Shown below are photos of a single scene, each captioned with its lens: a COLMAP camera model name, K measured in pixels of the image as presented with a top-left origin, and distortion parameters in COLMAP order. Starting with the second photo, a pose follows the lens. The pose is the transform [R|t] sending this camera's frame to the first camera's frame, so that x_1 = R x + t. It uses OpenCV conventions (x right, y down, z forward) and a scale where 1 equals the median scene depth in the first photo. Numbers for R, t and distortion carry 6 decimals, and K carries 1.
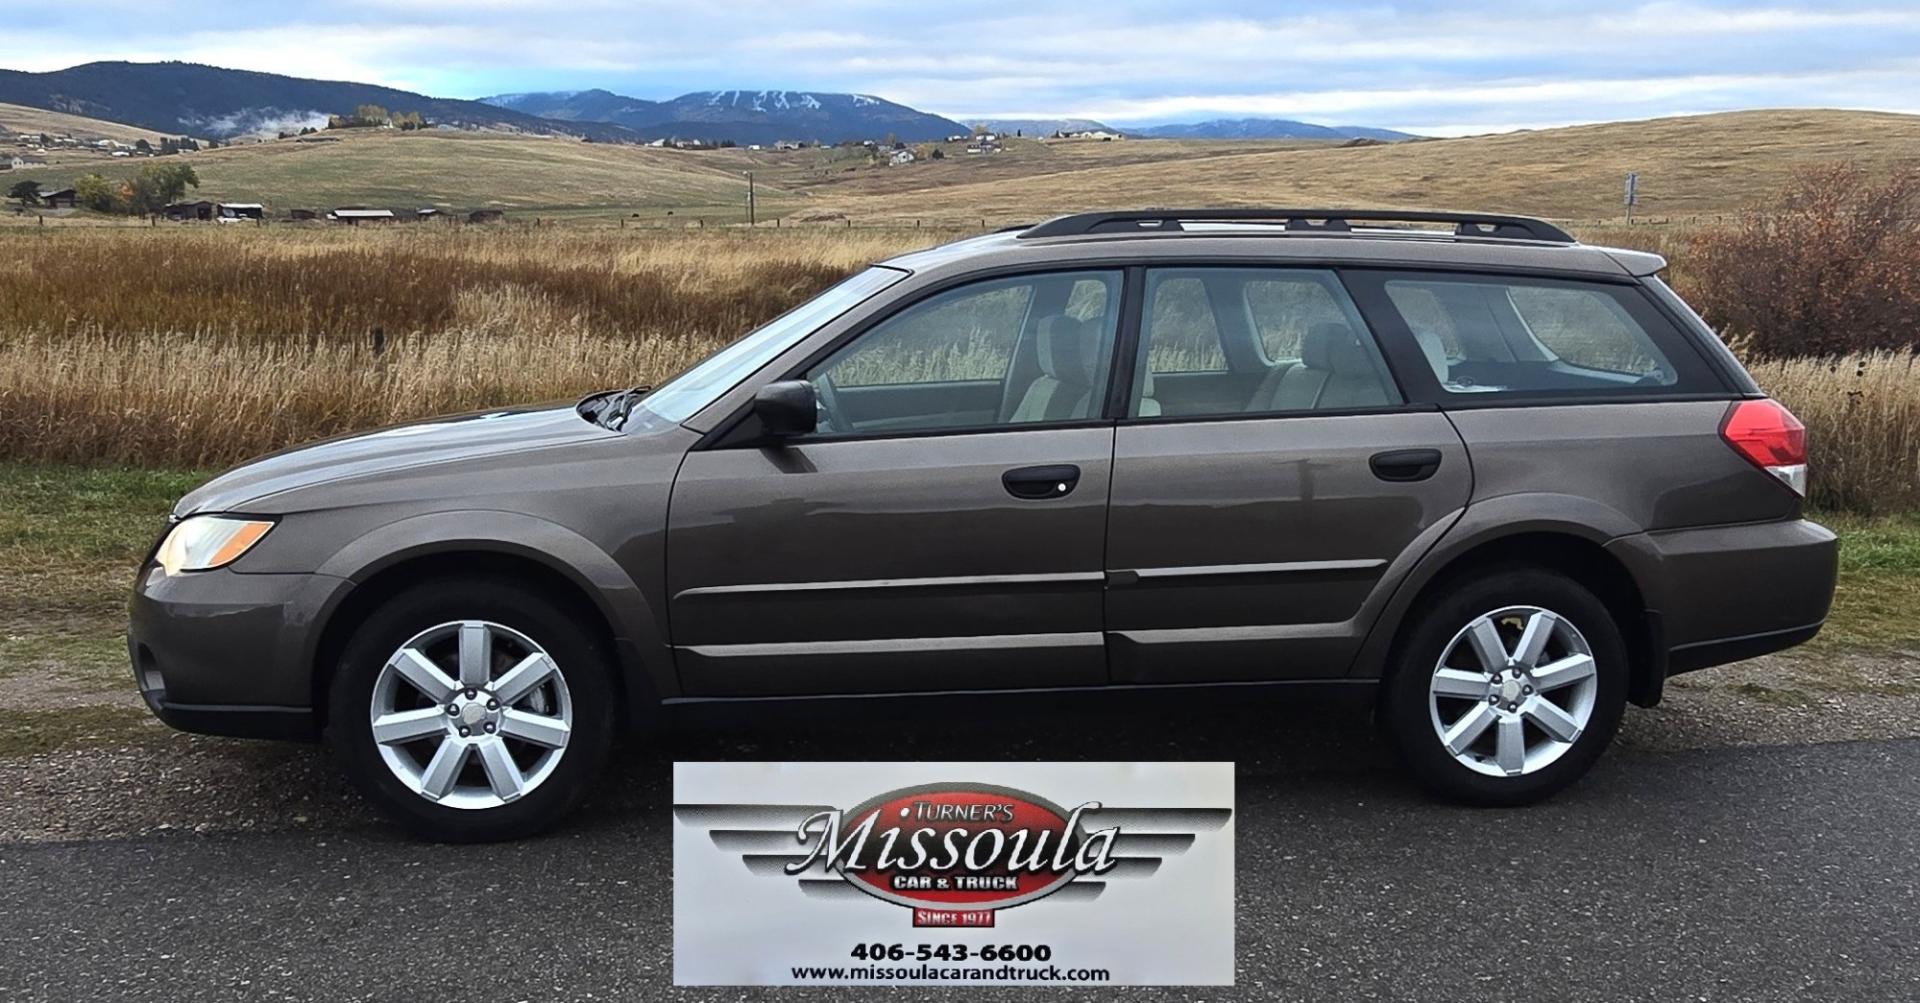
lens RADIAL K [[1693.0, 0, 894.6], [0, 1693.0, 537.1], [0, 0, 1]] dist [-0.001479, -0.010815]
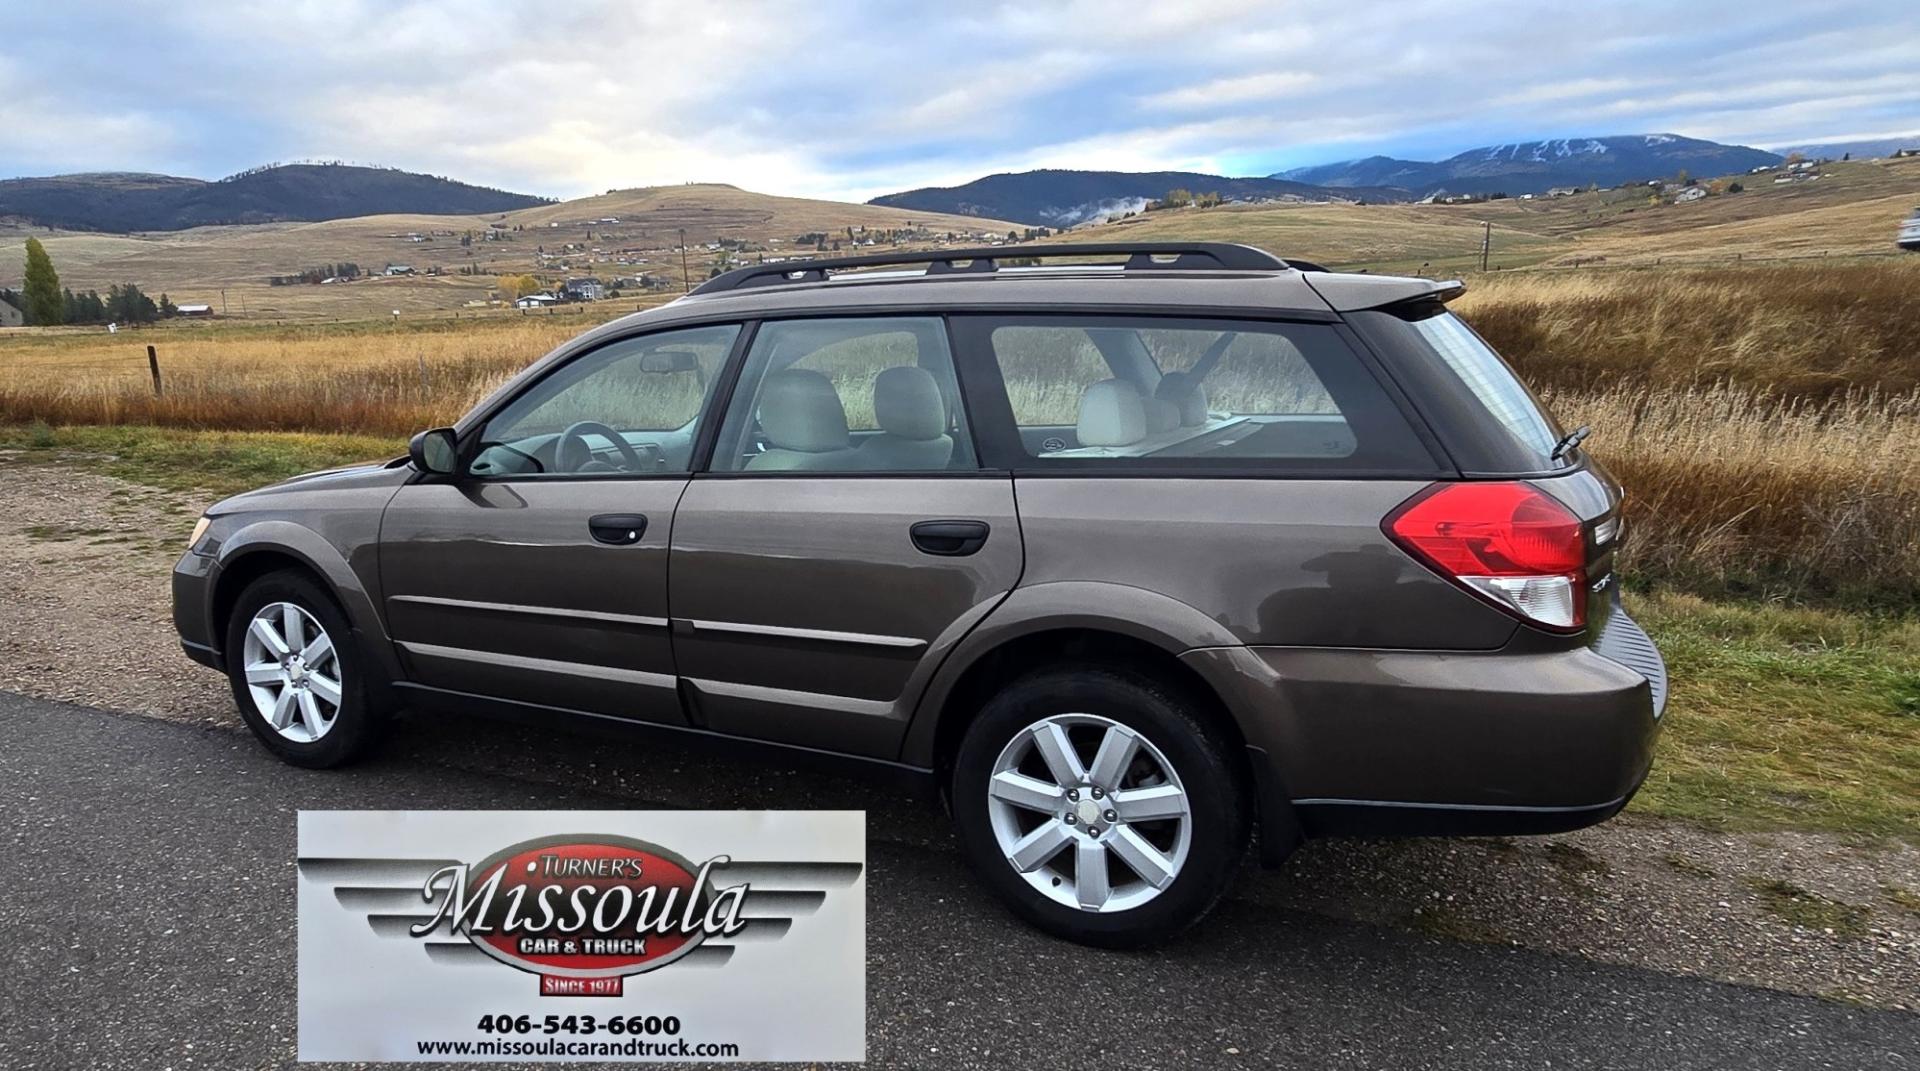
lens RADIAL K [[1323.8, 0, 783.2], [0, 1323.8, 611.3], [0, 0, 1]] dist [0.001660, -0.009172]
pose [[0.772722, 0.106208, -0.625795, 0.579648], [-0.070070, 0.994149, 0.082203, -0.047416], [0.630865, -0.019671, 0.775643, 0.348105]]
